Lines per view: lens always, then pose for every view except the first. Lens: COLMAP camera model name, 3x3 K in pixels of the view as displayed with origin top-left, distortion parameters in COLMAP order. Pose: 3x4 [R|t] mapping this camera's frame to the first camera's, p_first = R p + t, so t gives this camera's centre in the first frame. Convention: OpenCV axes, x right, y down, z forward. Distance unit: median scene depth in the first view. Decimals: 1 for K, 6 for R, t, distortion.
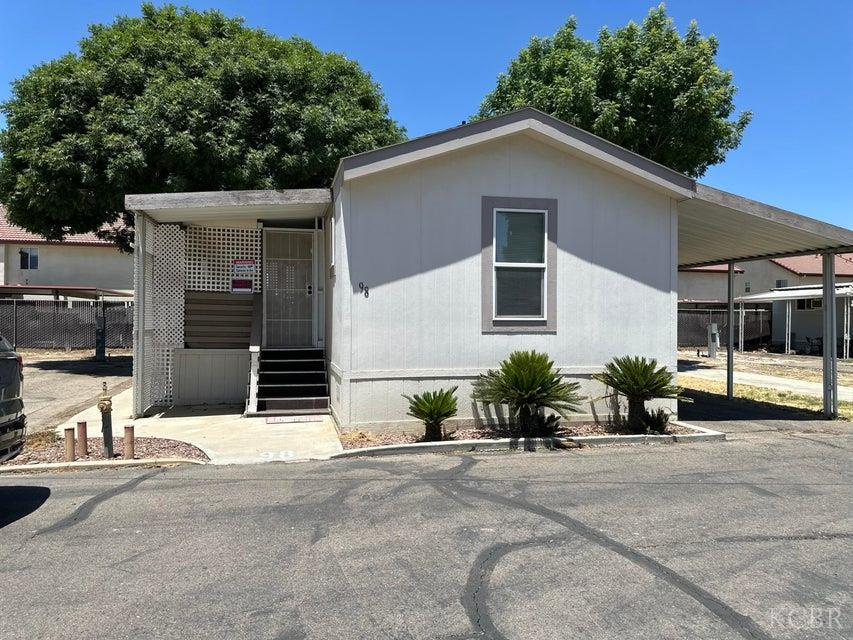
lens RADIAL K [[602.3, 0, 424.4], [0, 602.3, 321.4], [0, 0, 1]] dist [0.020655, -0.023302]
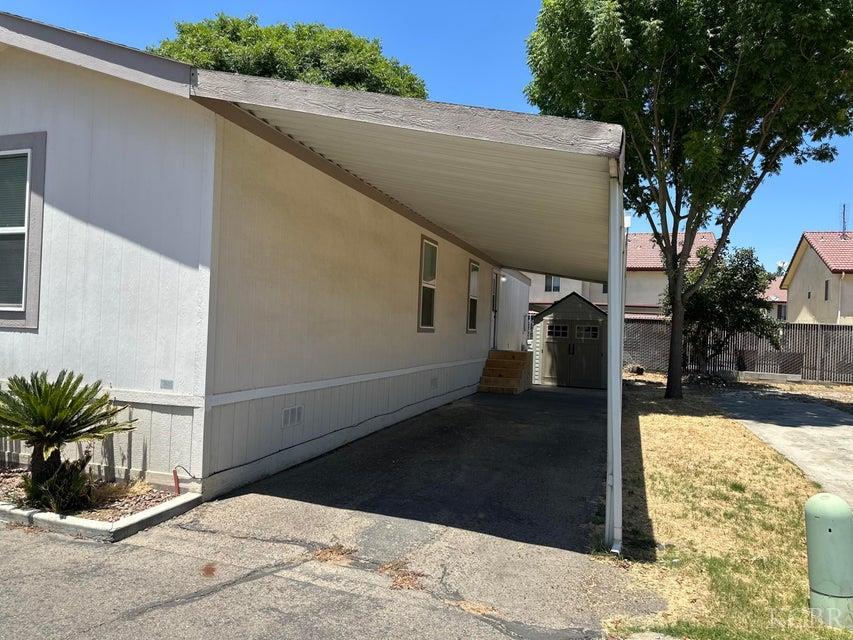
lens RADIAL K [[602.3, 0, 423.1], [0, 602.3, 316.9], [0, 0, 1]] dist [0.020655, -0.023302]
pose [[0.851819, 0.017550, -0.523542, 0.932957], [-0.035067, 0.999107, -0.023564, 0.005010], [0.522661, 0.038431, 0.851674, 0.652243]]
